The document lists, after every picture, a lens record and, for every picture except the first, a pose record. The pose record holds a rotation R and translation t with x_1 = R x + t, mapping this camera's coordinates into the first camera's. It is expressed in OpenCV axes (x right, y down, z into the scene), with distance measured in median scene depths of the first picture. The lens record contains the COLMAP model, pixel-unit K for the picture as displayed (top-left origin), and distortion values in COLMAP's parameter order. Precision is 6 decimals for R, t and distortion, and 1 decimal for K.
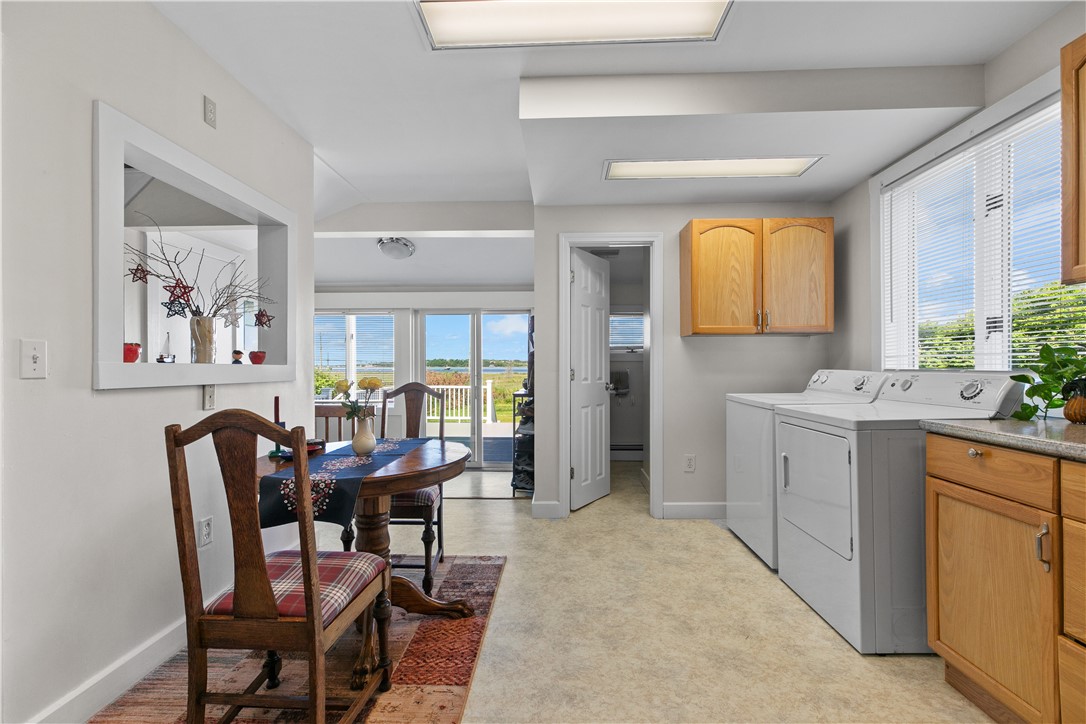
lens RADIAL K [[492.8, 0, 543.0], [0, 492.8, 362.0], [0, 0, 1]] dist [0.000701, -0.000044]
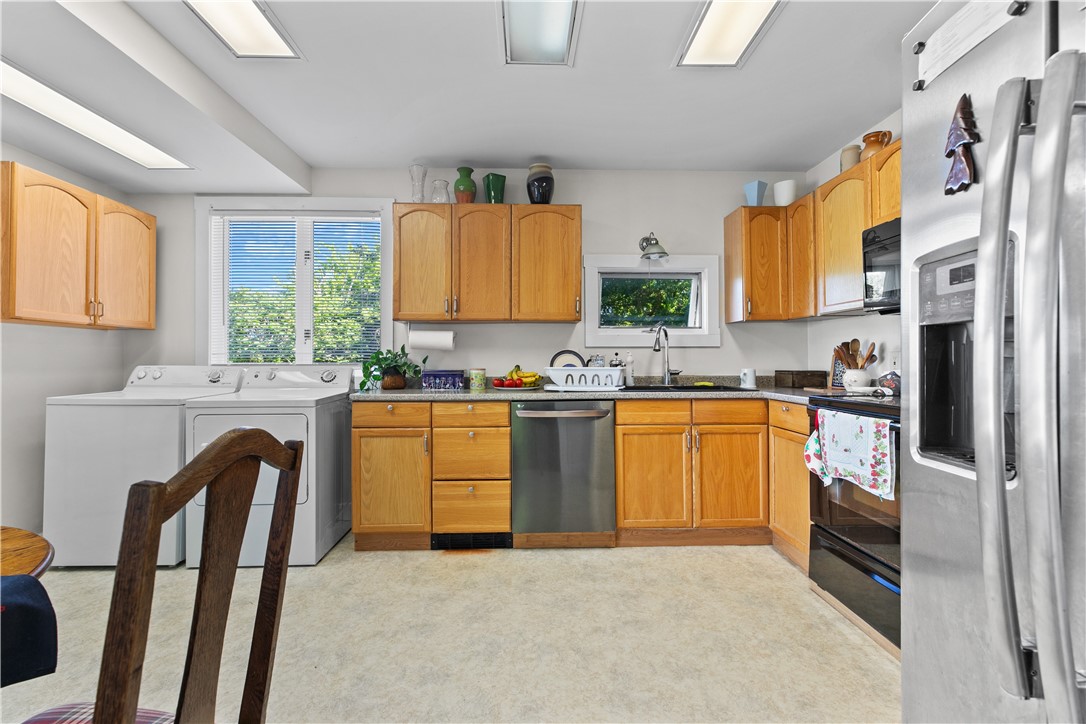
lens RADIAL K [[489.4, 0, 543.0], [0, 489.4, 362.0], [0, 0, 1]] dist [0.000628, 0.000226]
pose [[-0.068895, 0.000774, 0.997624, -0.561721], [-0.001217, 0.999999, -0.000860, 0.008624], [-0.997623, -0.001273, -0.068894, 0.313764]]
